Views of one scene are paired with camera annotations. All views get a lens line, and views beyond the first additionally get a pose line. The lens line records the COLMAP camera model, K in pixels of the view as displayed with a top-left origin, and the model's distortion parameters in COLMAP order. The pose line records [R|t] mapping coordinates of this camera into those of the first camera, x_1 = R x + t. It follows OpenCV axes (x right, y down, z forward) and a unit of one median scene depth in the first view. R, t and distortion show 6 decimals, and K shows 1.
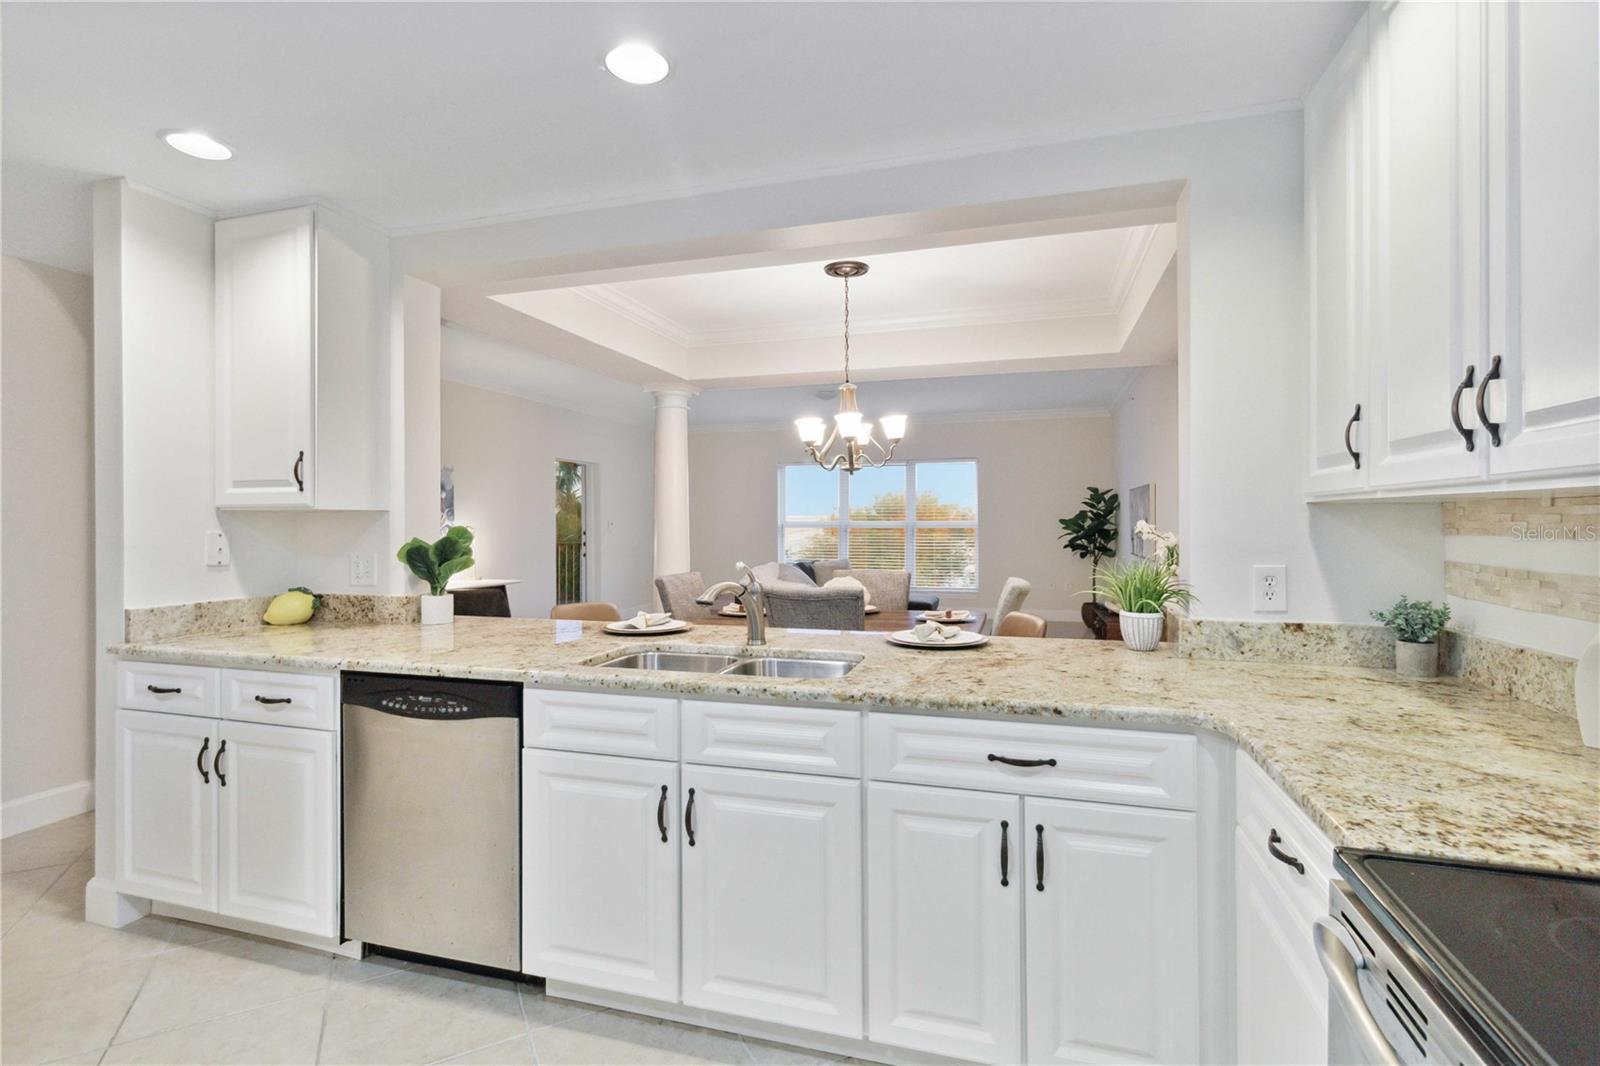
lens RADIAL K [[745.7, 0, 799.5], [0, 745.7, 528.4], [0, 0, 1]] dist [0.002029, 0.001119]
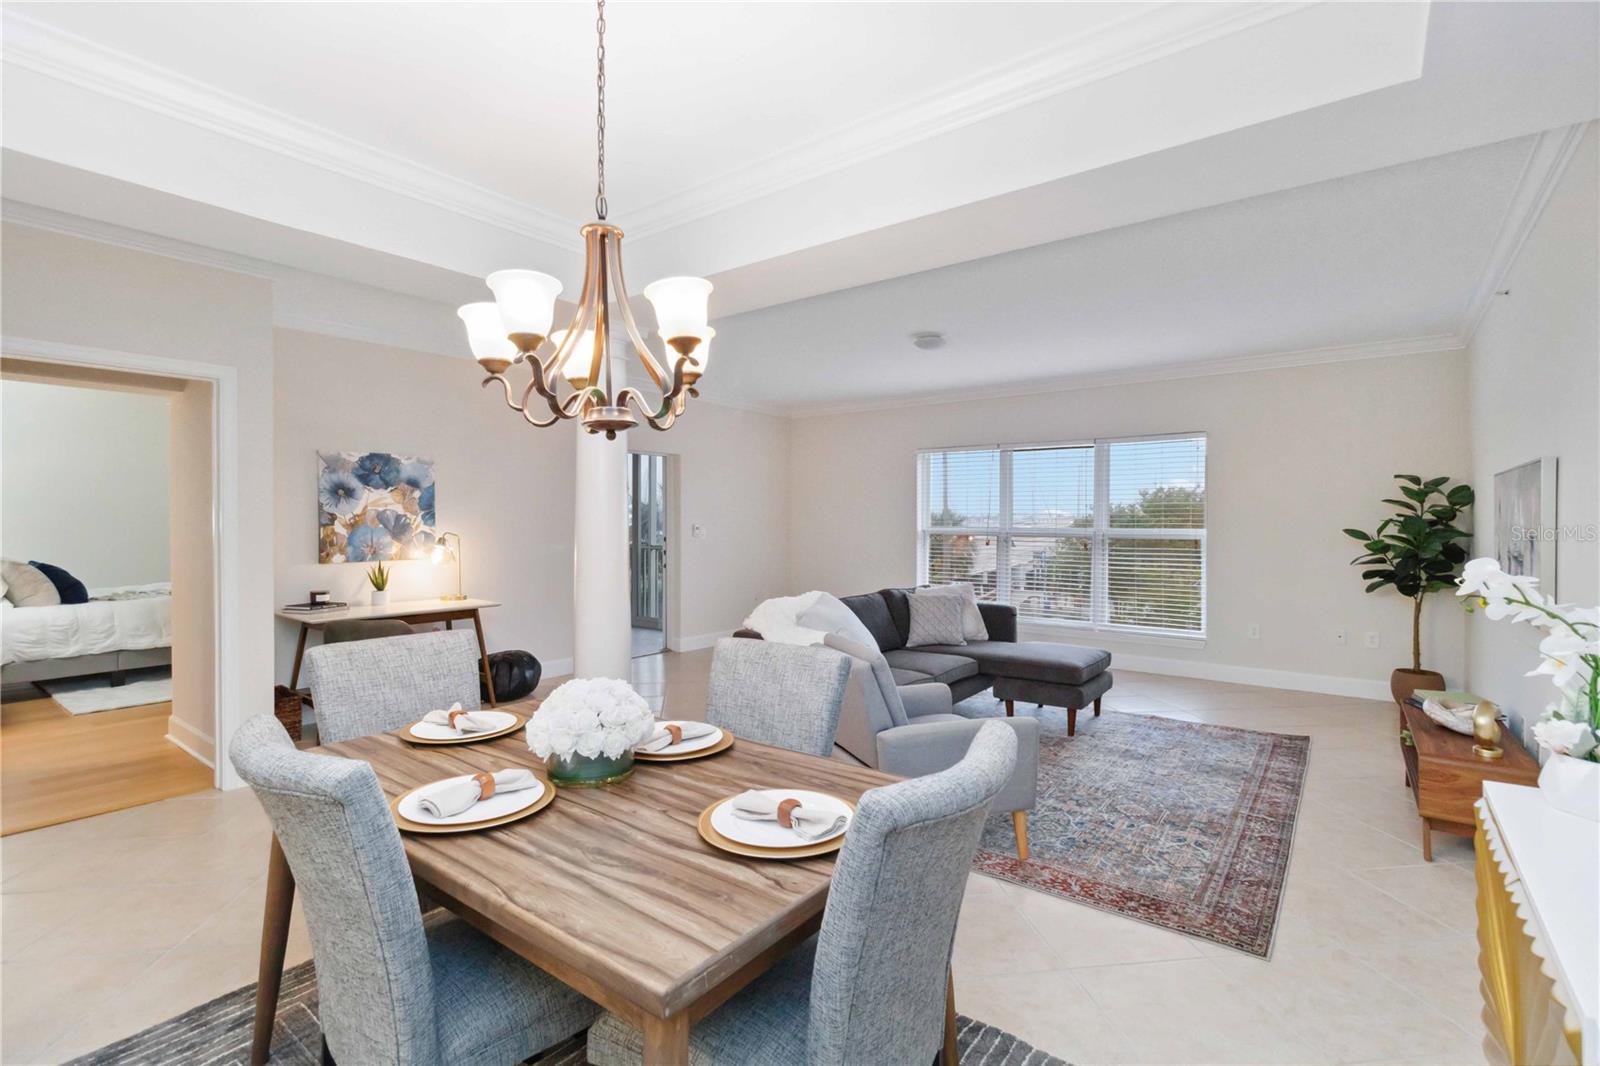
lens RADIAL K [[745.7, 0, 800.0], [0, 745.7, 528.7], [0, 0, 1]] dist [0.002029, 0.001119]
pose [[0.940295, 0.006916, -0.340289, 0.138791], [-0.005727, 0.999973, 0.004499, -0.010065], [0.340311, -0.002282, 0.940310, 0.285589]]
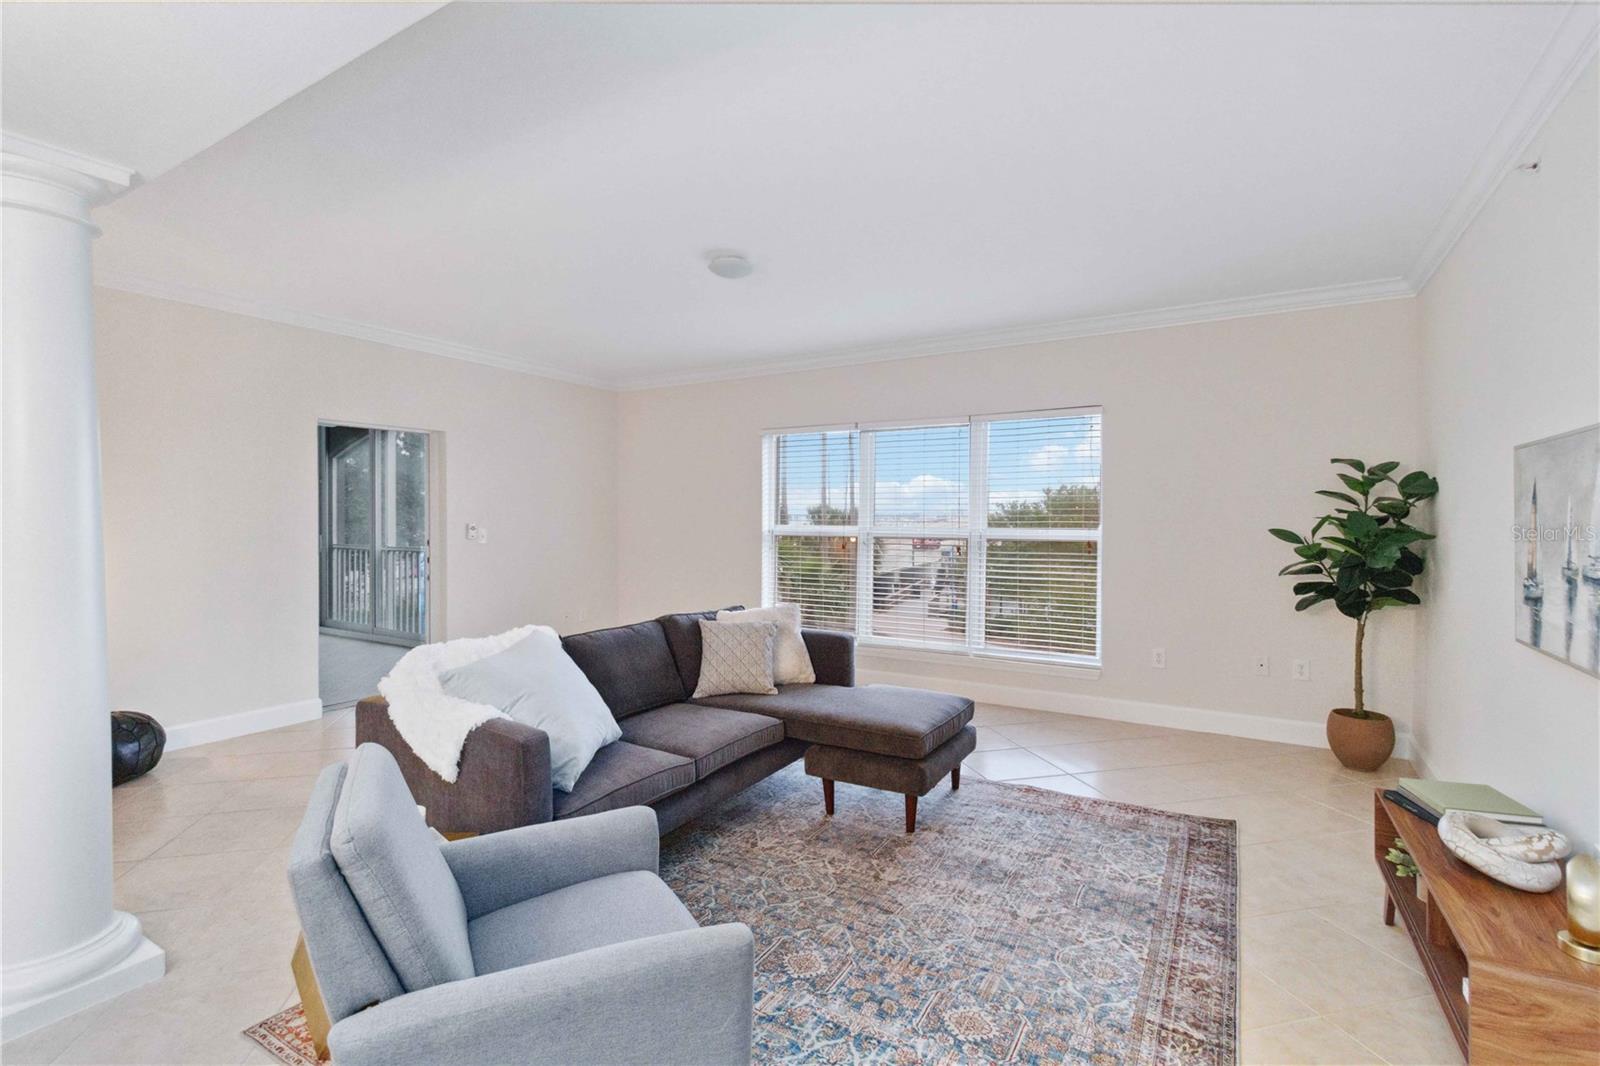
lens RADIAL K [[745.7, 0, 798.1], [0, 745.7, 529.0], [0, 0, 1]] dist [0.002029, 0.001119]
pose [[0.970787, 0.006529, -0.239854, 0.173034], [-0.004951, 0.999962, 0.007180, -0.011451], [0.239892, -0.005783, 0.970782, 0.480829]]
